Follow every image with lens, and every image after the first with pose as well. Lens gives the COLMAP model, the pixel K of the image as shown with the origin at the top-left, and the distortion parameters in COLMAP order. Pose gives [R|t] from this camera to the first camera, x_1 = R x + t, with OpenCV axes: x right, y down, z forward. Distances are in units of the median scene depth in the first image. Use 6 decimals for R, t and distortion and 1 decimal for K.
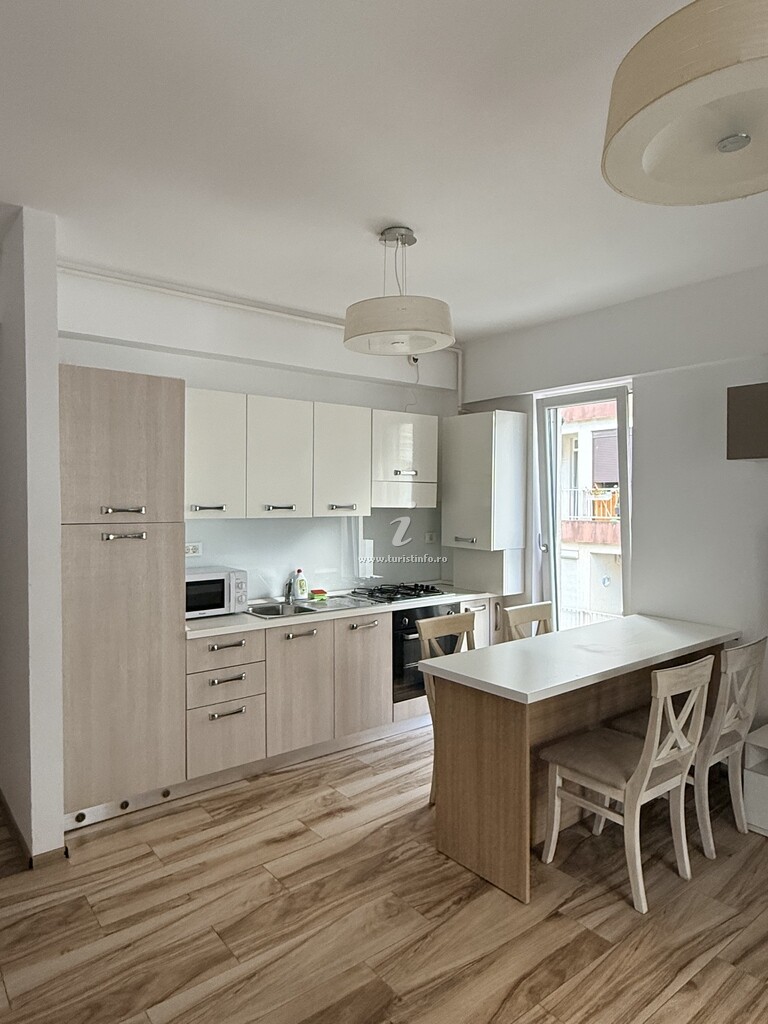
lens RADIAL K [[639.4, 0, 381.7], [0, 639.4, 509.3], [0, 0, 1]] dist [-0.002122, -0.001636]
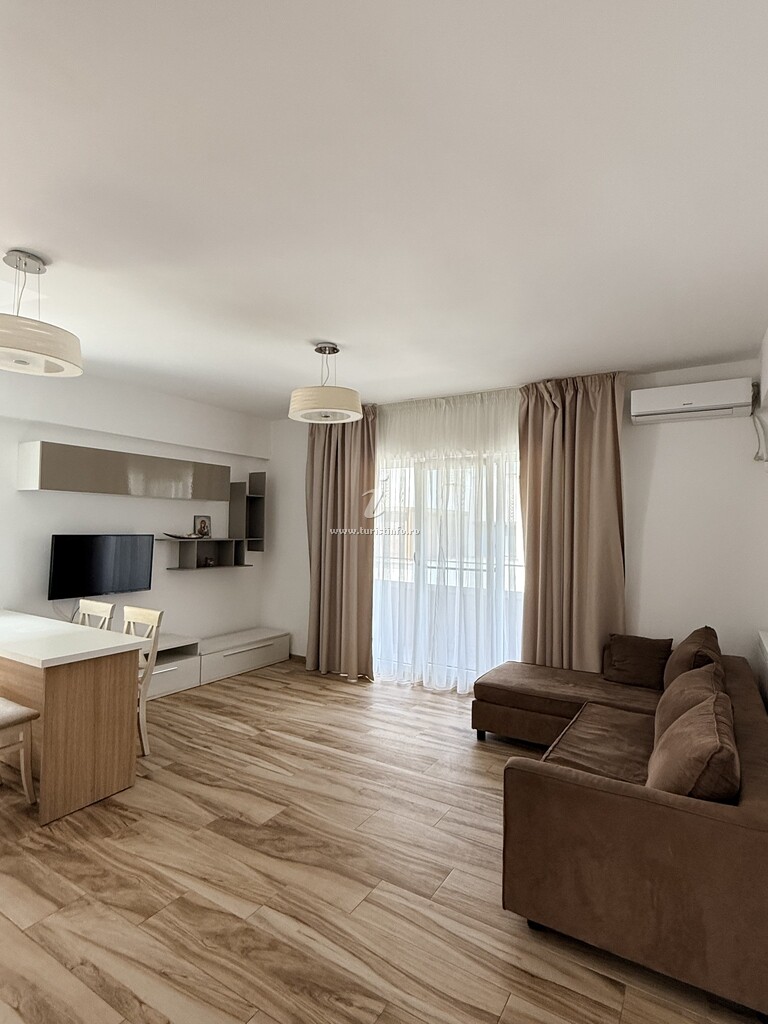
lens RADIAL K [[539.8, 0, 380.9], [0, 539.8, 512.6], [0, 0, 1]] dist [-0.000784, -0.000061]
pose [[-0.338441, 0.015481, 0.940860, -1.307489], [-0.004971, 0.999821, -0.018239, -0.006664], [-0.940974, -0.010850, -0.338304, 0.981863]]
